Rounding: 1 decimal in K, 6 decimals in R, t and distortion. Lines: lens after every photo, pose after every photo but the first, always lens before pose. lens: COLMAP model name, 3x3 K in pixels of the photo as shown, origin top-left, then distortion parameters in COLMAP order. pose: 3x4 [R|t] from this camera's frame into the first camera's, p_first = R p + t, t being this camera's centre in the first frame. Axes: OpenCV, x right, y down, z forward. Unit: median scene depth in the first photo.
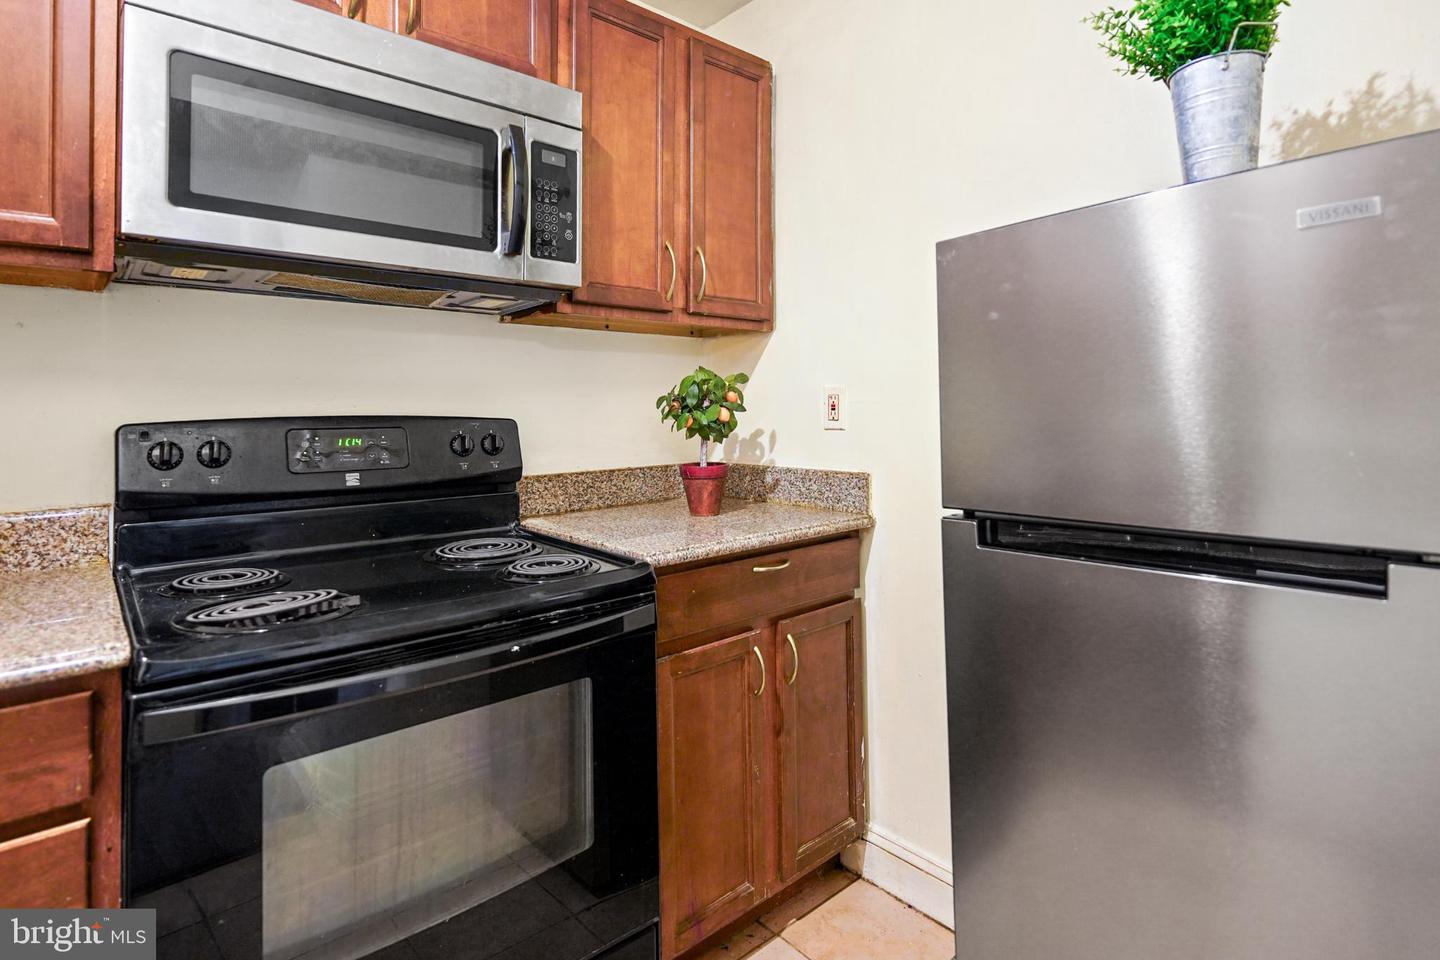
lens RADIAL K [[728.0, 0, 710.1], [0, 728.0, 400.3], [0, 0, 1]] dist [0.000638, -0.002648]
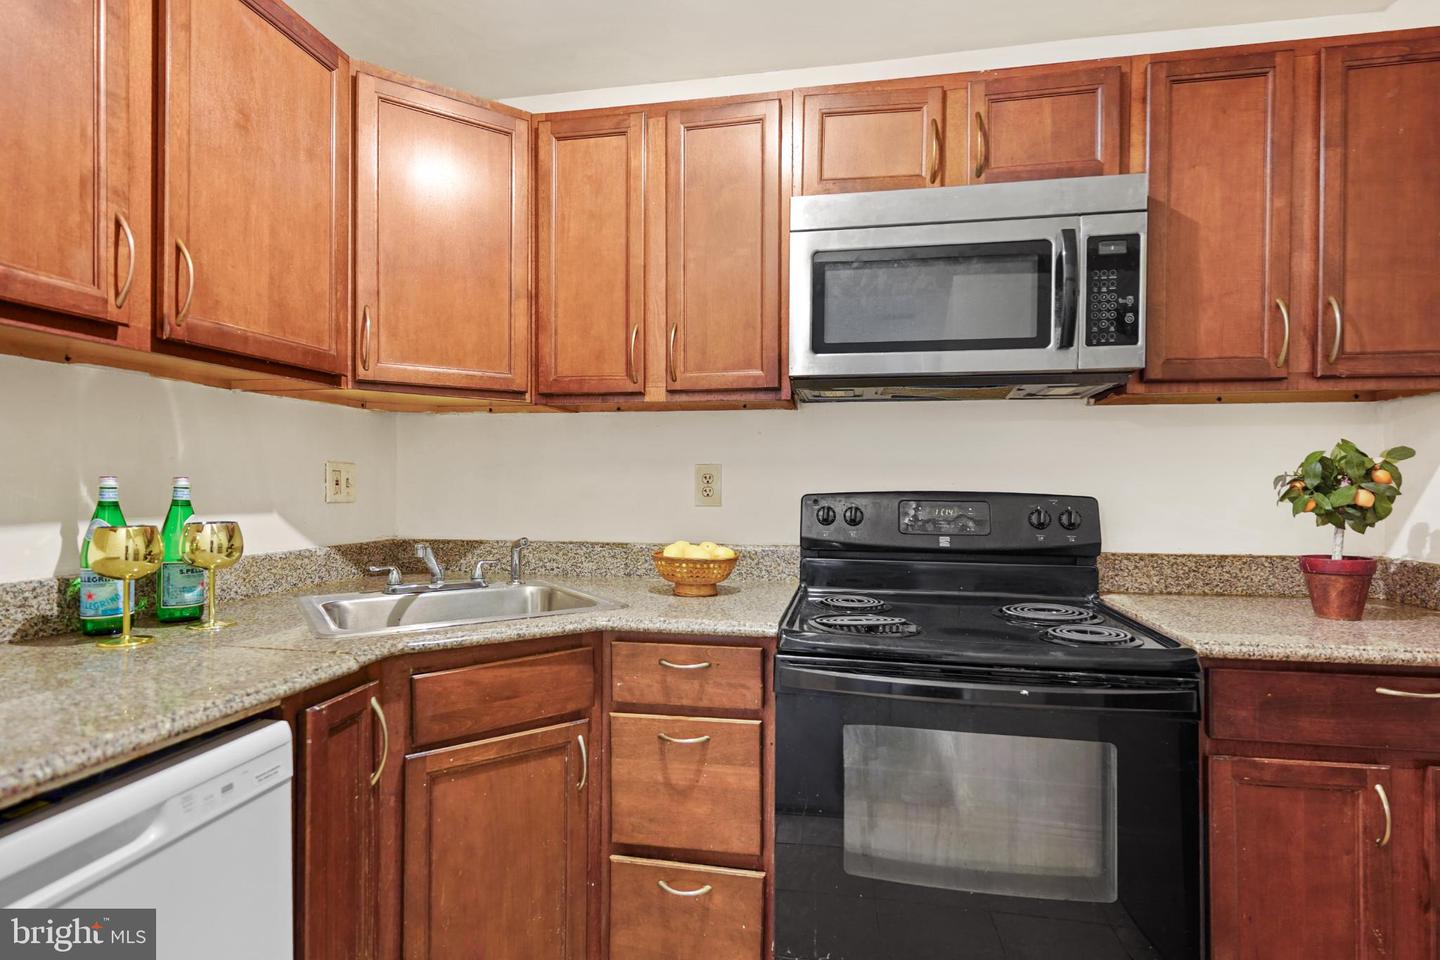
lens RADIAL K [[728.0, 0, 722.7], [0, 728.0, 483.1], [0, 0, 1]] dist [0.000638, -0.002648]
pose [[0.616171, 0.010831, -0.787538, 0.248467], [-0.000927, 0.999915, 0.013026, -0.008306], [0.787612, -0.007296, 0.616129, -0.076352]]
